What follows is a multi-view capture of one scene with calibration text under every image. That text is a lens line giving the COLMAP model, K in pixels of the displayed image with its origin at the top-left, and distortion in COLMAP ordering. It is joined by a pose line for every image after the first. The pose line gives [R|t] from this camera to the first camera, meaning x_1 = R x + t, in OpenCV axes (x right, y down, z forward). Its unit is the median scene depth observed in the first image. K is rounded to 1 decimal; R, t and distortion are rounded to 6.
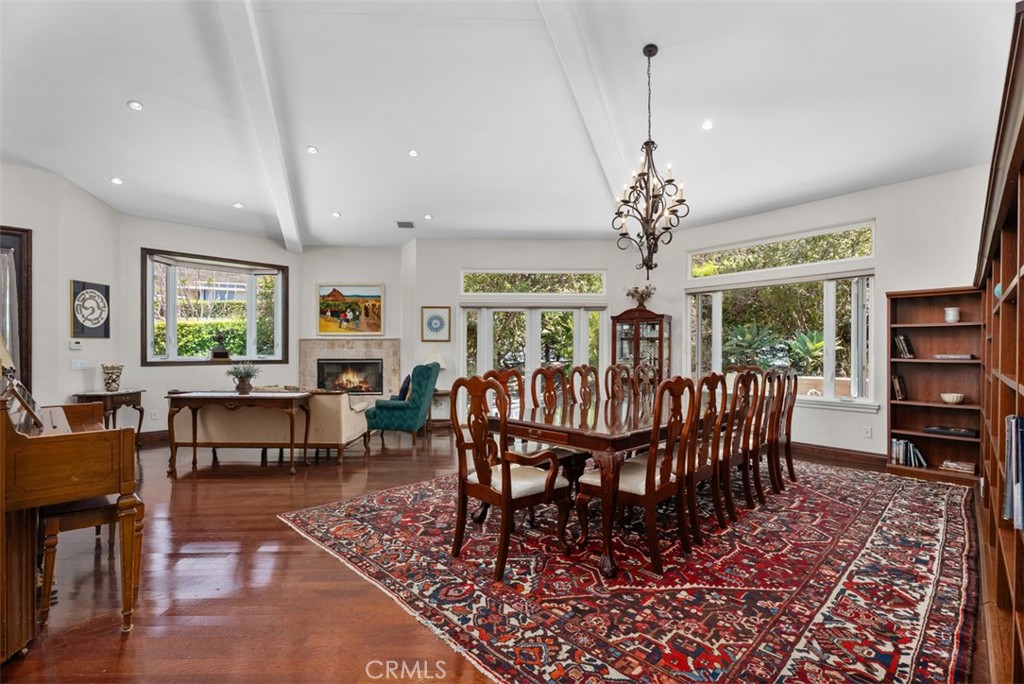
lens RADIAL K [[460.2, 0, 508.7], [0, 460.2, 352.8], [0, 0, 1]] dist [-0.001546, 0.000374]
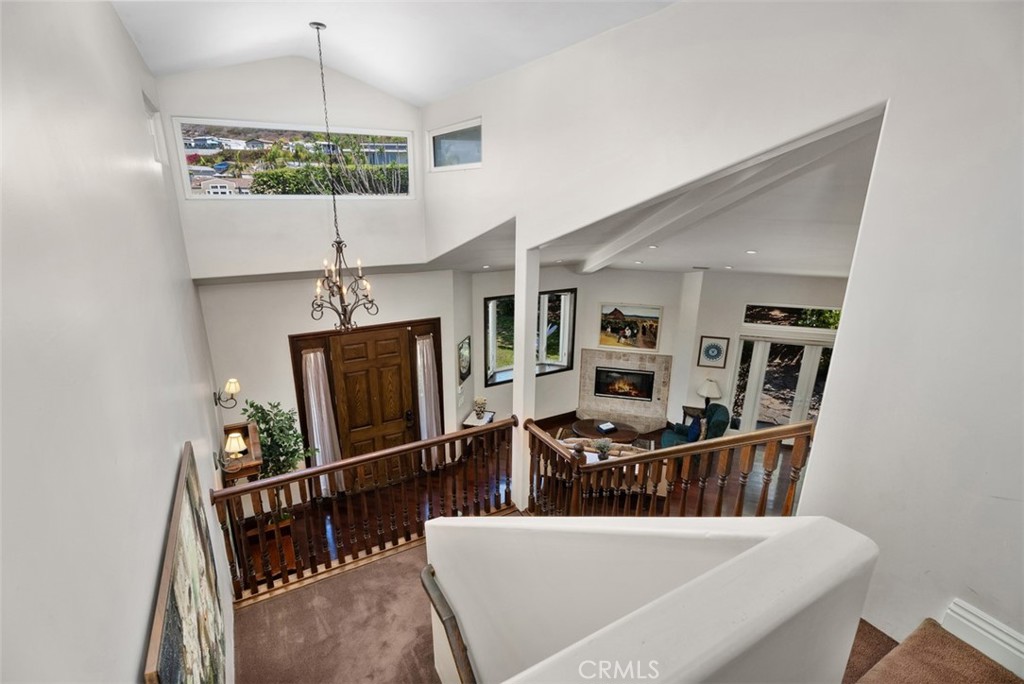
lens RADIAL K [[482.9, 0, 511.2], [0, 482.9, 343.5], [0, 0, 1]] dist [-0.016023, 0.000580]
pose [[0.959070, 0.090862, -0.268197, -0.303122], [-0.009256, 0.956675, 0.291012, -0.394832], [0.283019, -0.276618, 0.918359, -0.157211]]
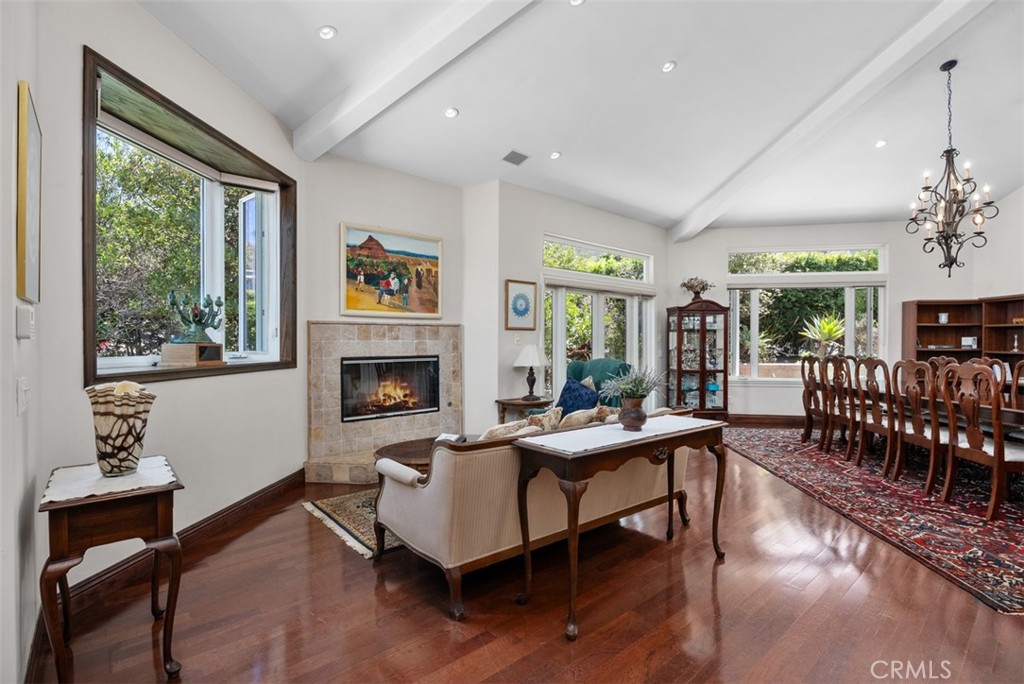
lens RADIAL K [[482.9, 0, 504.4], [0, 482.9, 344.7], [0, 0, 1]] dist [-0.016023, 0.000580]
pose [[0.772331, -0.003042, 0.635213, -0.637519], [0.004856, 0.999988, -0.001115, -0.001024], [-0.635202, 0.003946, 0.772336, 0.426510]]
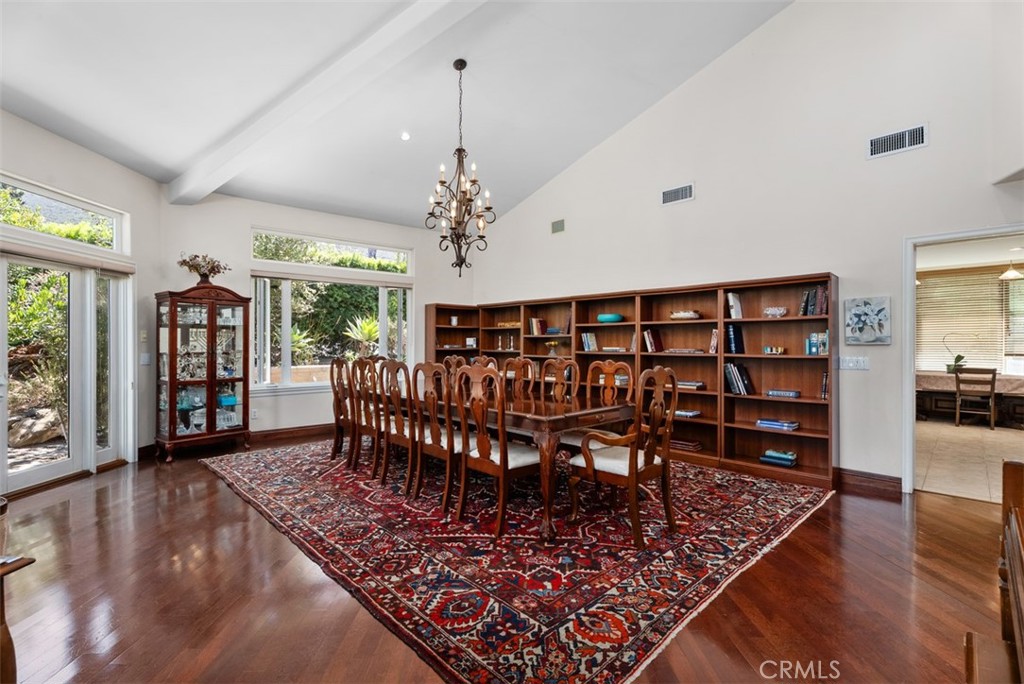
lens RADIAL K [[460.2, 0, 508.2], [0, 460.2, 344.8], [0, 0, 1]] dist [-0.001546, 0.000374]
pose [[0.018446, -0.004279, 0.999821, -0.403408], [0.008857, 0.999952, 0.004117, 0.000015], [-0.999791, 0.008780, 0.018483, 0.462501]]
